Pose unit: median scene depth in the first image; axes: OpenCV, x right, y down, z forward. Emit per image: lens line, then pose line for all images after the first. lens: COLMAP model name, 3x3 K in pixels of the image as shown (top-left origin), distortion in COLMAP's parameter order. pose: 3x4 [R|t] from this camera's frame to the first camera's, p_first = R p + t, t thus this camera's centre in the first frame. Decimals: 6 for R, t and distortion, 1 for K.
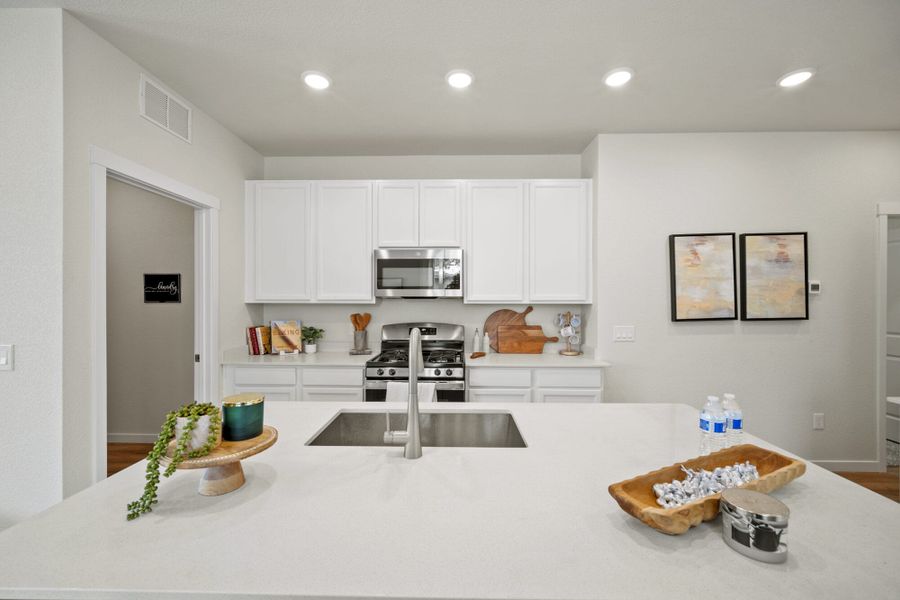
lens RADIAL K [[354.1, 0, 444.2], [0, 354.1, 294.0], [0, 0, 1]] dist [-0.000464, -0.000079]
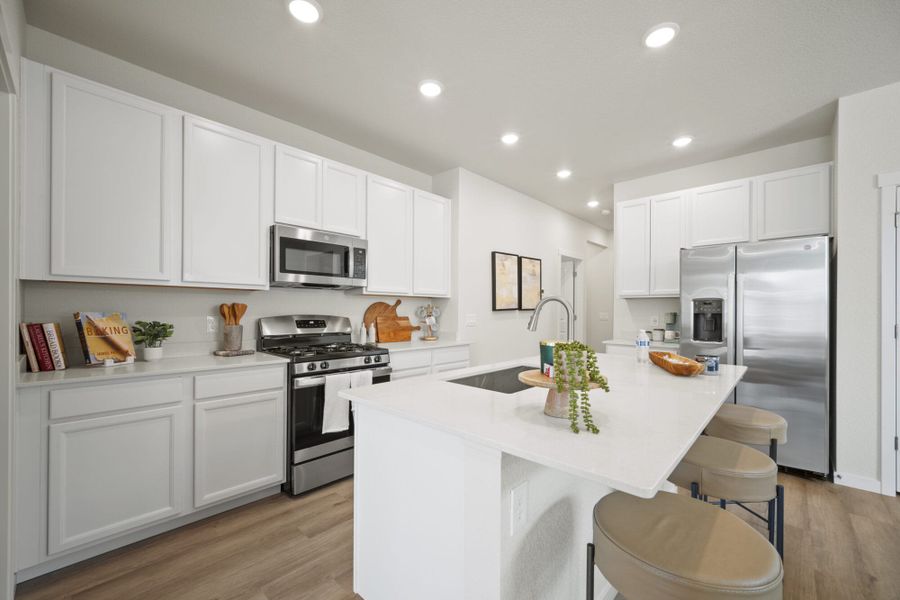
lens RADIAL K [[354.1, 0, 447.2], [0, 354.1, 302.1], [0, 0, 1]] dist [-0.000464, -0.000079]
pose [[0.680417, 0.019445, 0.732568, -0.499489], [-0.018017, 0.999790, -0.009804, 0.053715], [-0.732604, -0.006528, 0.680624, 0.136267]]
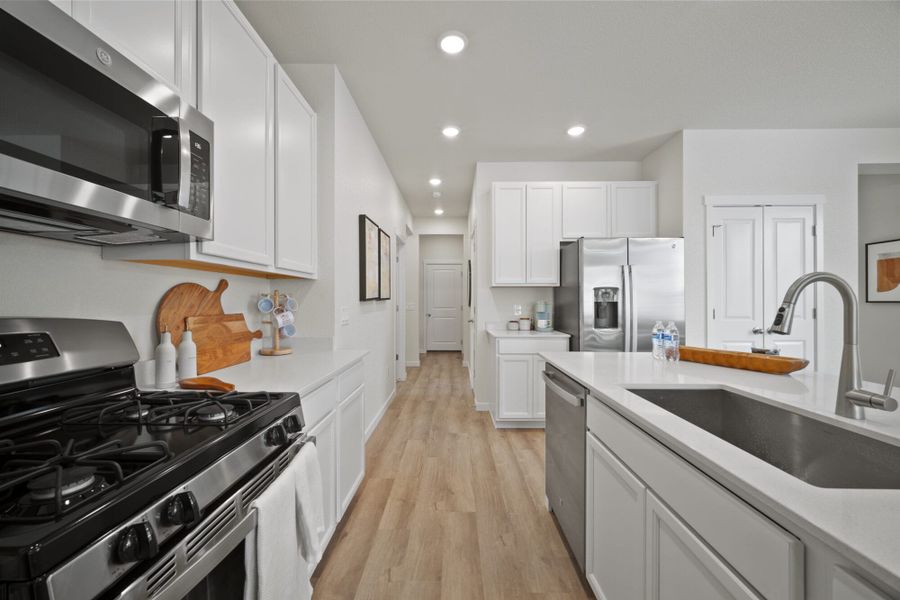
lens RADIAL K [[354.1, 0, 445.9], [0, 354.1, 297.7], [0, 0, 1]] dist [-0.000464, -0.000079]
pose [[0.000846, 0.007423, 0.999972, -0.323427], [-0.017255, 0.999824, -0.007407, 0.064564], [-0.999851, -0.017248, 0.000974, 0.693772]]
